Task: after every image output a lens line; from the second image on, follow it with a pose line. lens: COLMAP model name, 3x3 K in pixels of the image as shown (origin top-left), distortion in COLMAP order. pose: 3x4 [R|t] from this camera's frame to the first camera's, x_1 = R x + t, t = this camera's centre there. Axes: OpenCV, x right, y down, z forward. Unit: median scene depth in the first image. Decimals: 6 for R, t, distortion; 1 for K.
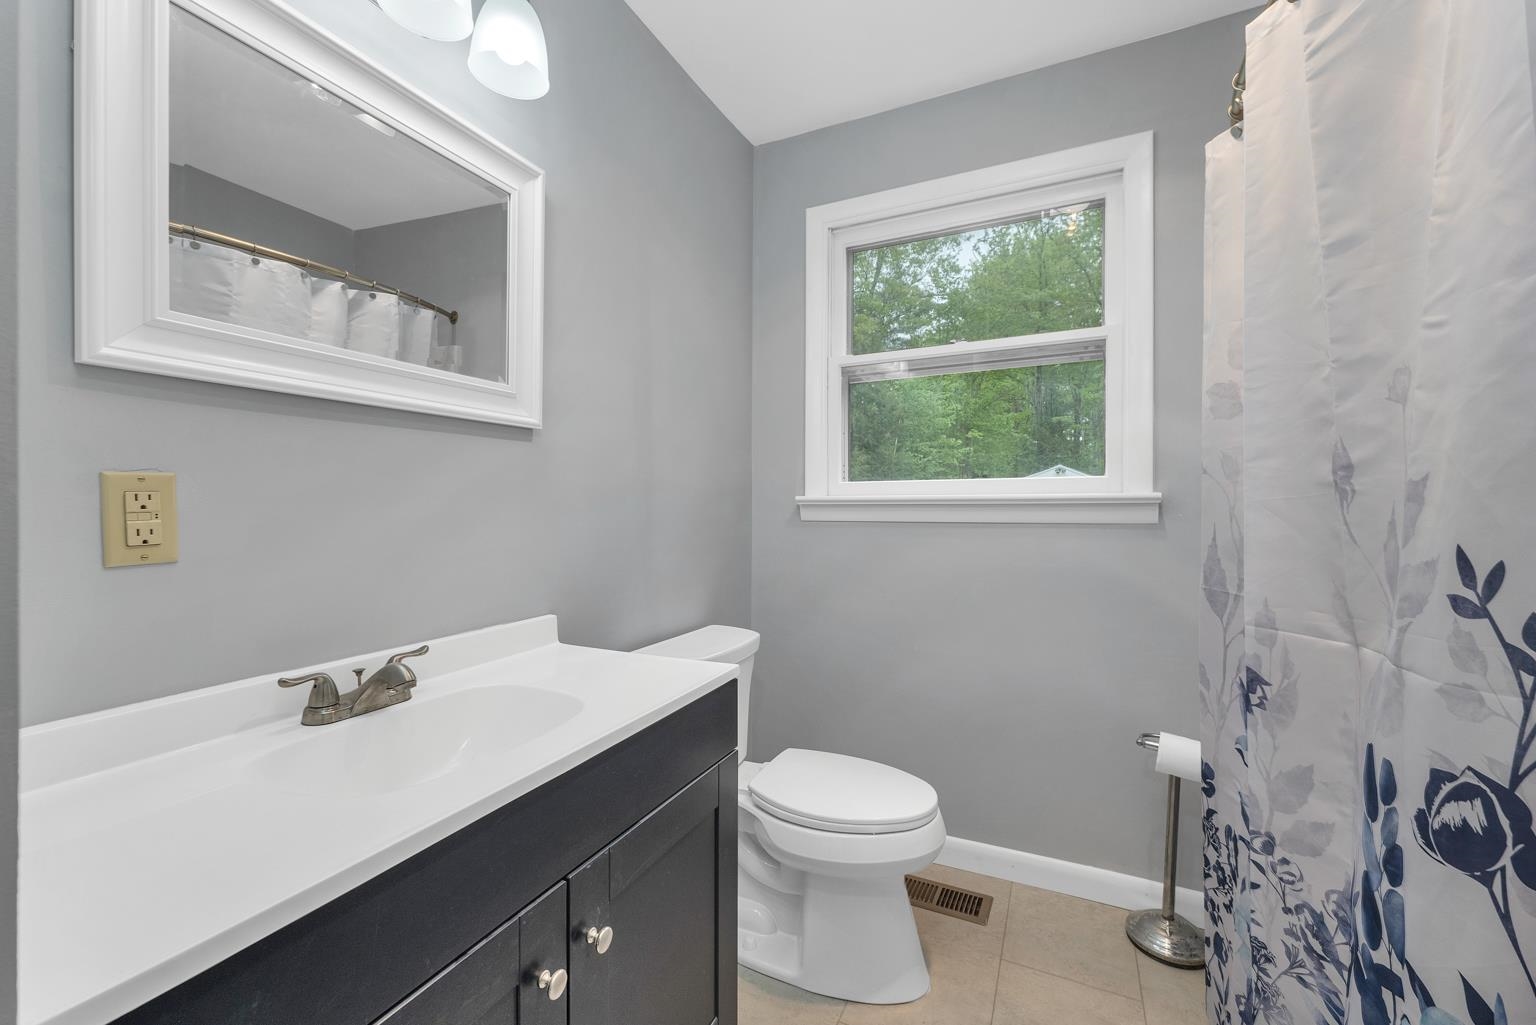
lens RADIAL K [[642.7, 0, 763.5], [0, 642.7, 519.0], [0, 0, 1]] dist [0.001230, 0.000262]
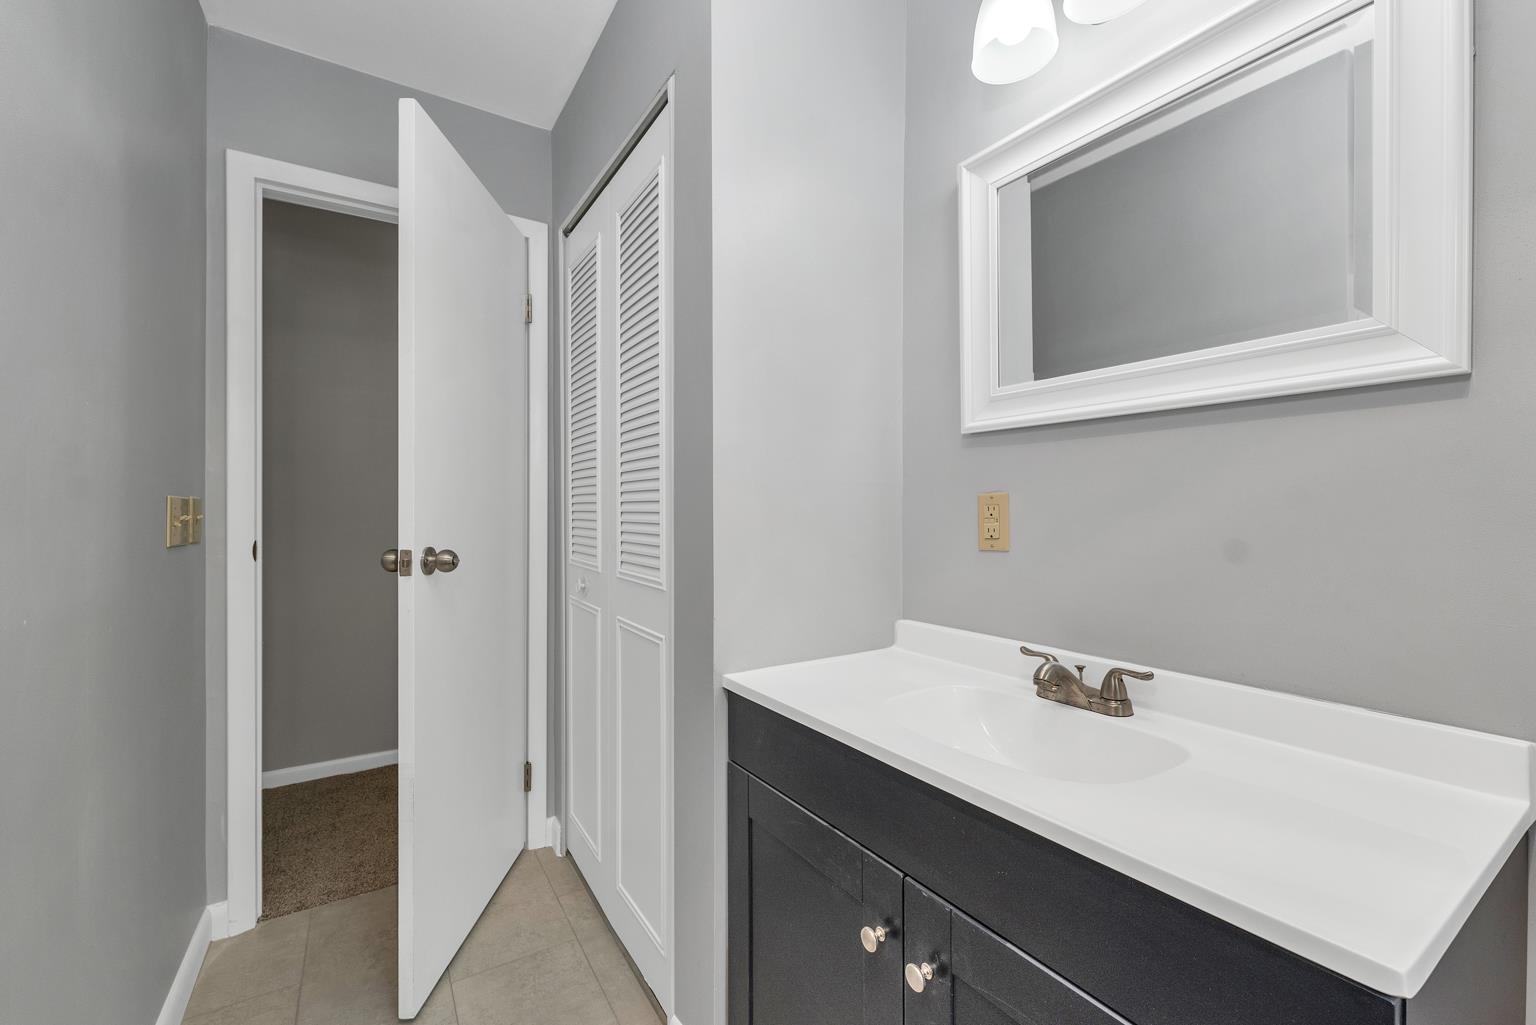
lens RADIAL K [[642.7, 0, 763.5], [0, 642.7, 519.0], [0, 0, 1]] dist [0.001230, 0.000262]
pose [[-0.550799, 0.013713, -0.834525, 0.633035], [-0.015775, 0.999515, 0.026836, -0.038350], [0.834489, 0.027946, -0.550316, 1.275439]]
